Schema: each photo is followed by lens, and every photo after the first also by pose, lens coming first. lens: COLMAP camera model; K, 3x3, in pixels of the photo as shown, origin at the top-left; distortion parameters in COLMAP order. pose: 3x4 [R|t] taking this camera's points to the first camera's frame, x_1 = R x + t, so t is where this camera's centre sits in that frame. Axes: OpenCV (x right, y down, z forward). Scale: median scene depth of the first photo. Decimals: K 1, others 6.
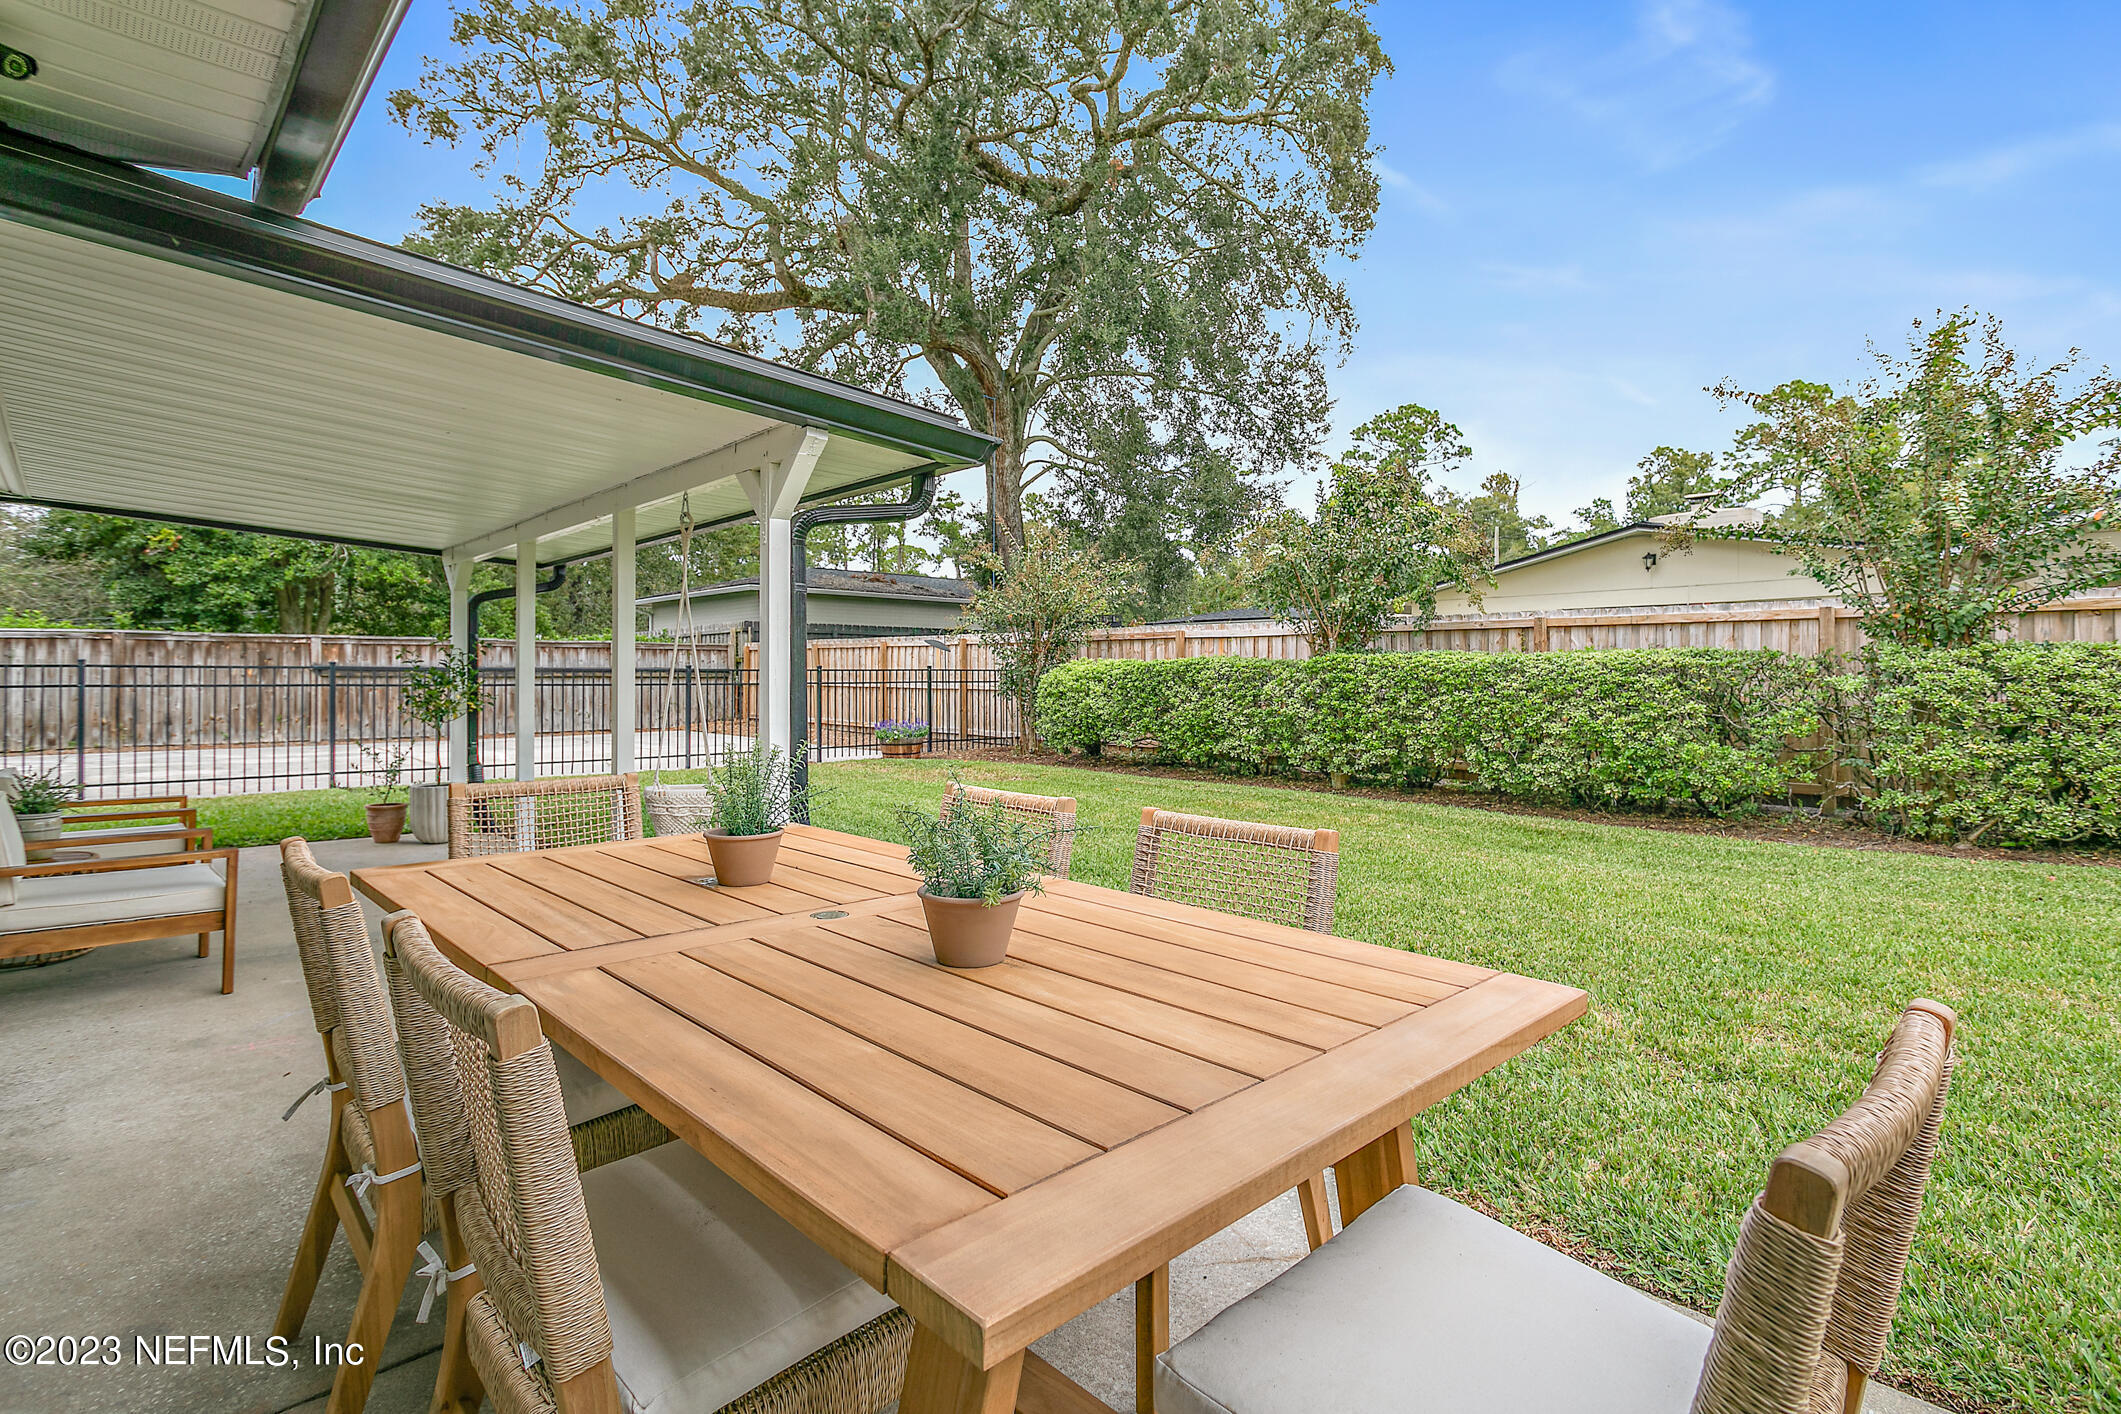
lens RADIAL K [[1029.3, 0, 1057.9], [0, 1029.3, 686.7], [0, 0, 1]] dist [-0.001570, 0.000644]
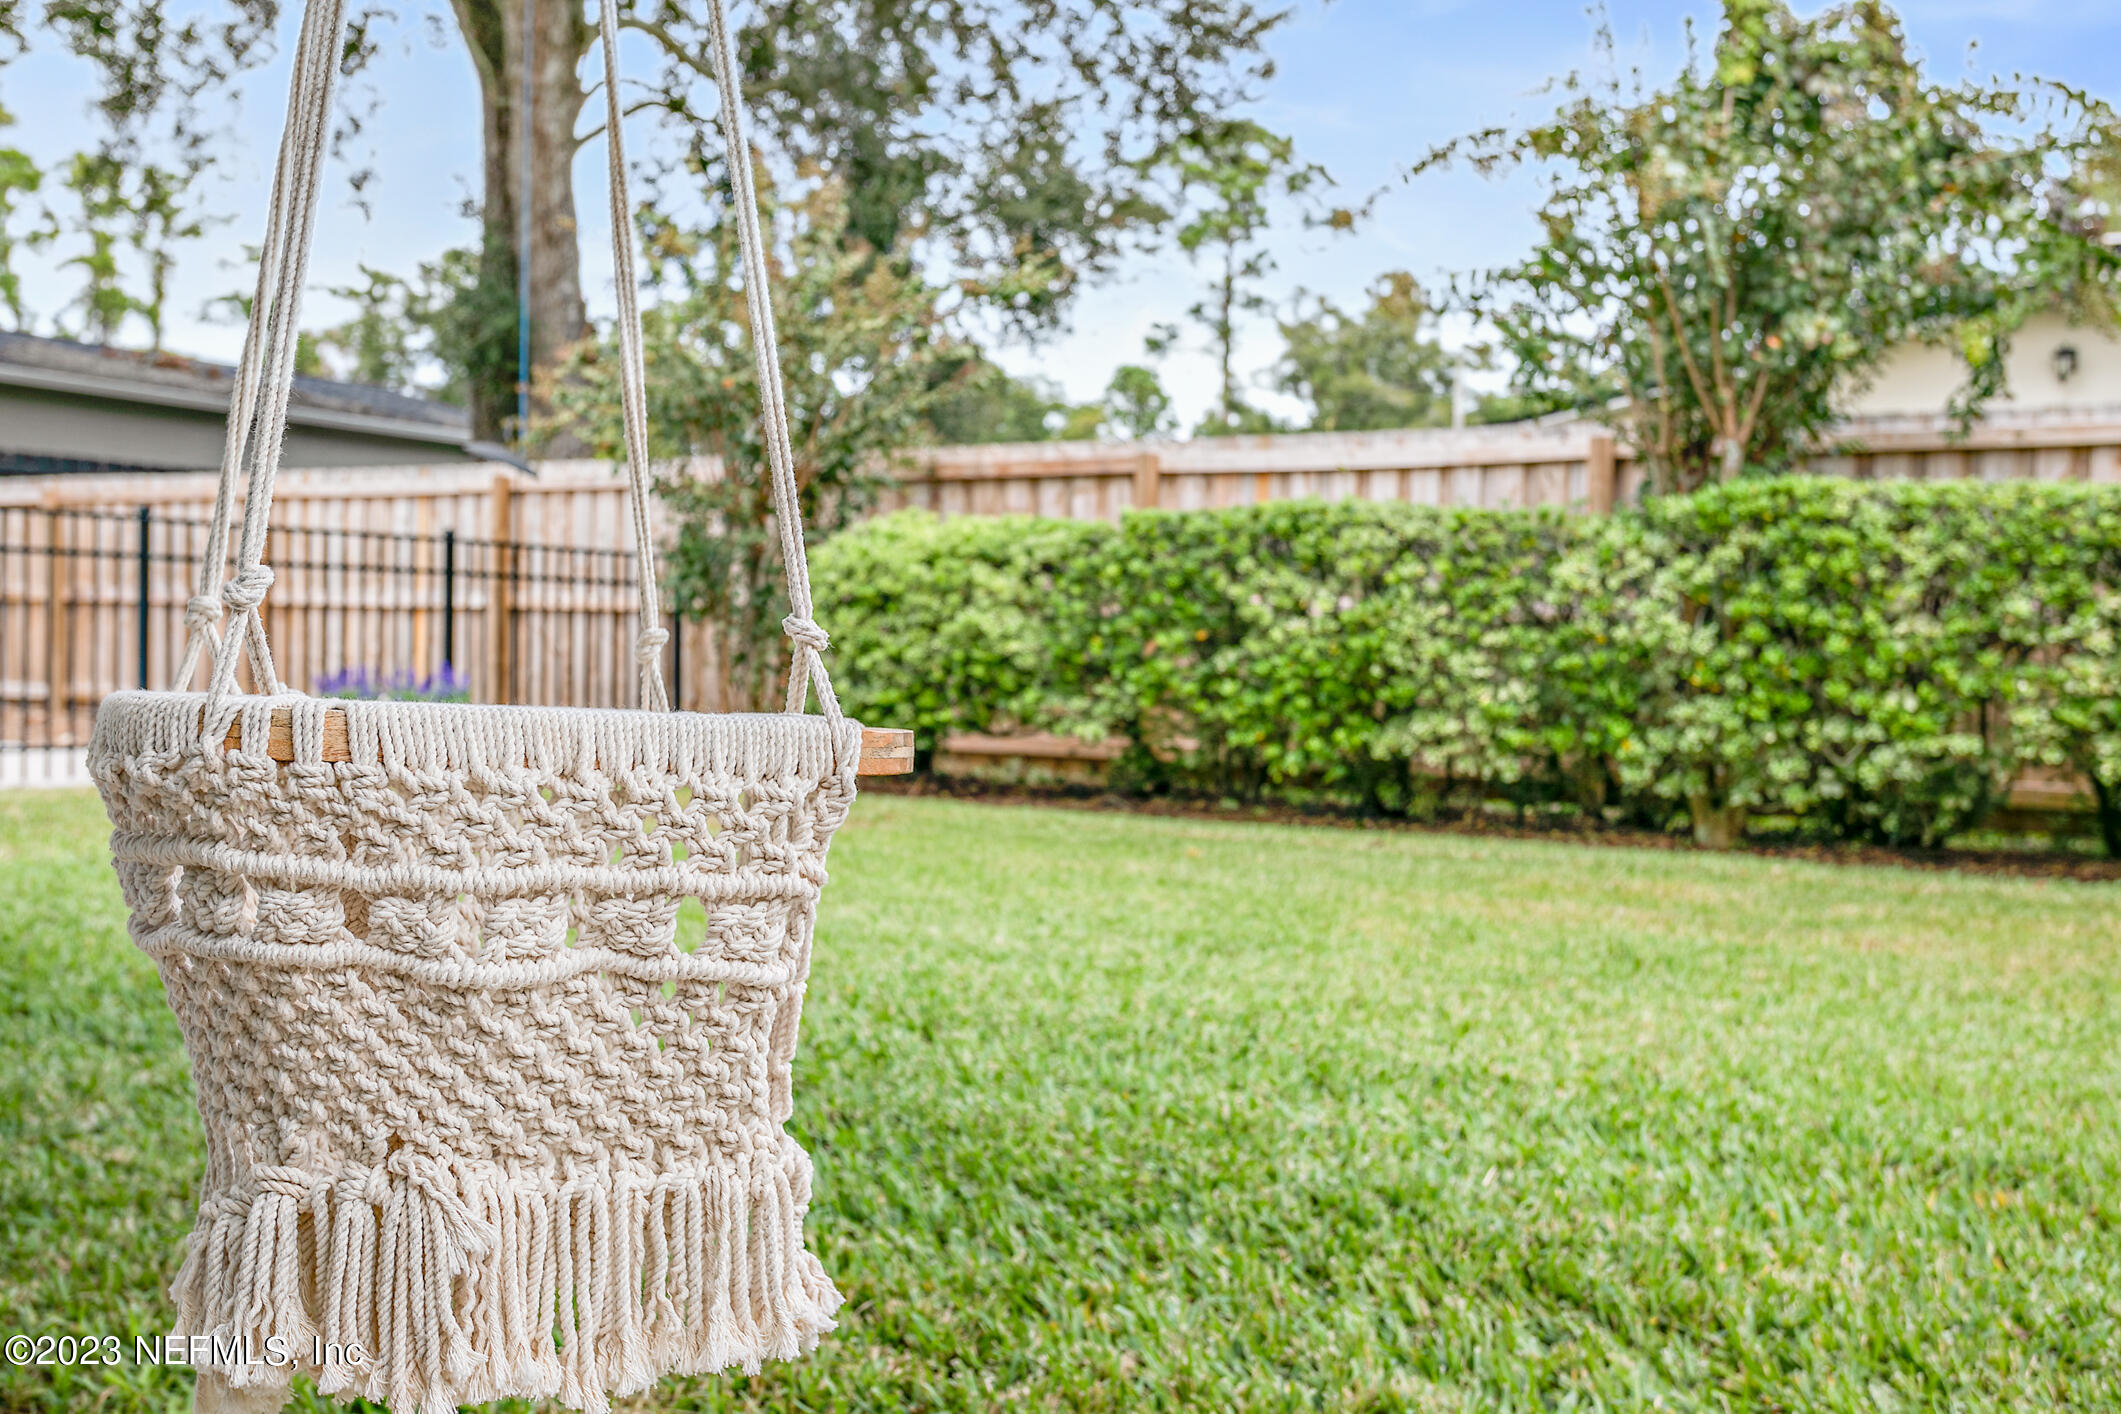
lens RADIAL K [[2105.0, 0, 1060.5], [0, 2105.0, 707.0], [0, 0, 1]] dist [0.008919, -0.000986]
pose [[0.966339, 0.014427, 0.256868, -0.094104], [-0.019171, 0.999689, 0.015972, 0.024008], [-0.256557, -0.020358, 0.966315, 0.196714]]
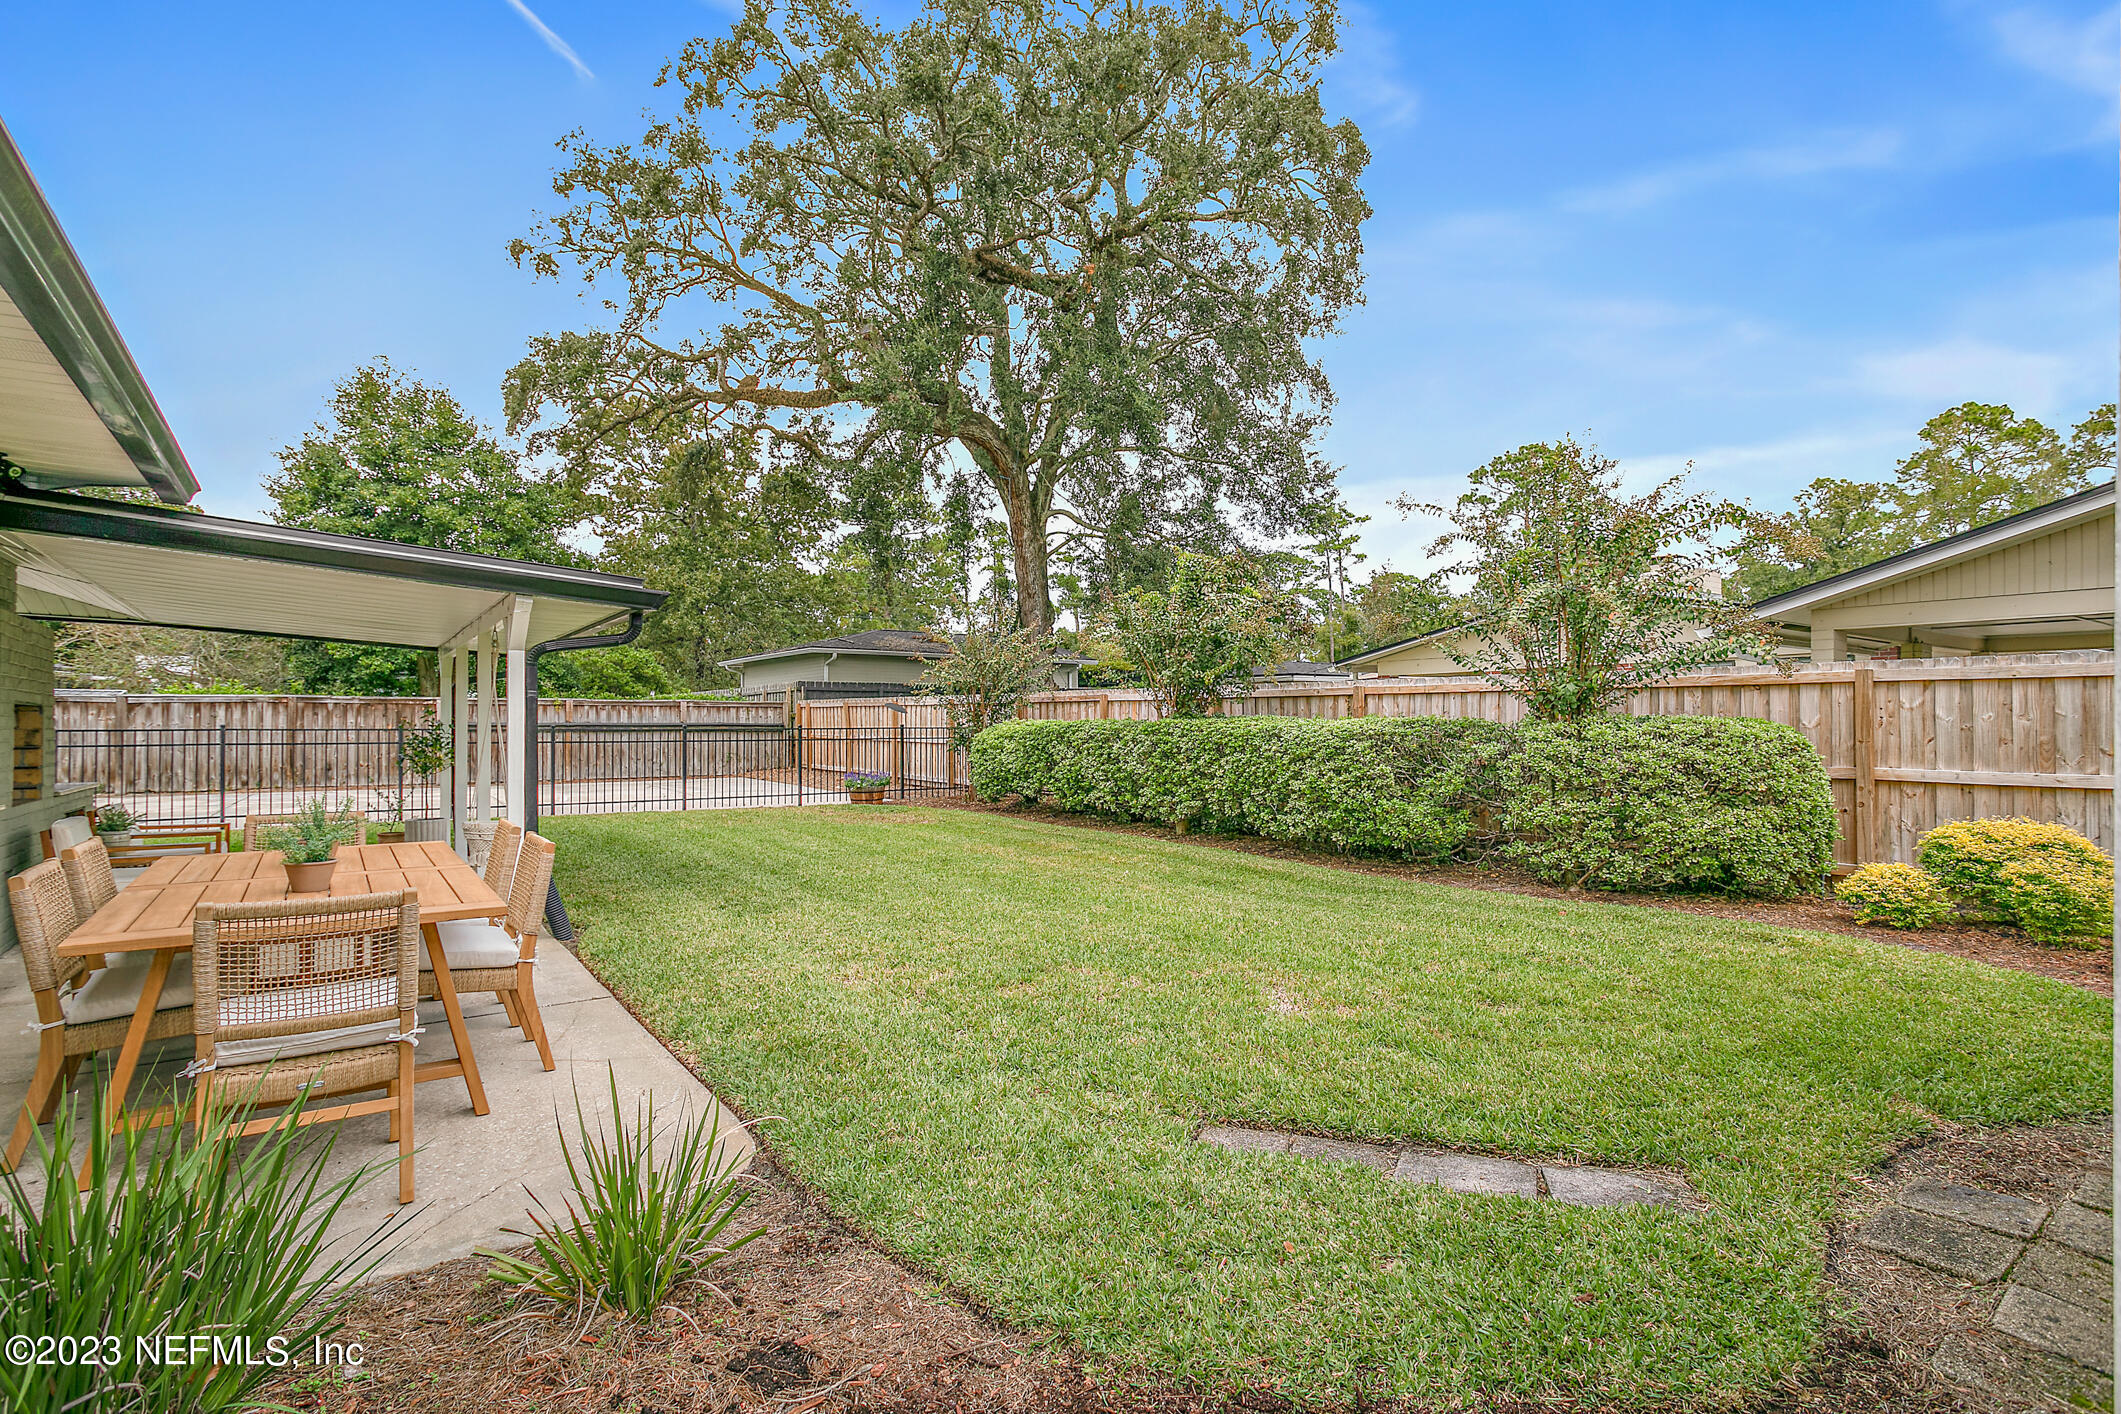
lens RADIAL K [[1003.9, 0, 1026.5], [0, 1003.9, 735.7], [0, 0, 1]] dist [-0.000200, 0.000900]
pose [[0.989193, 0.001541, -0.146609, 0.161628], [-0.001393, 0.999998, 0.001109, -0.008178], [0.146611, -0.000893, 0.989194, -0.088057]]
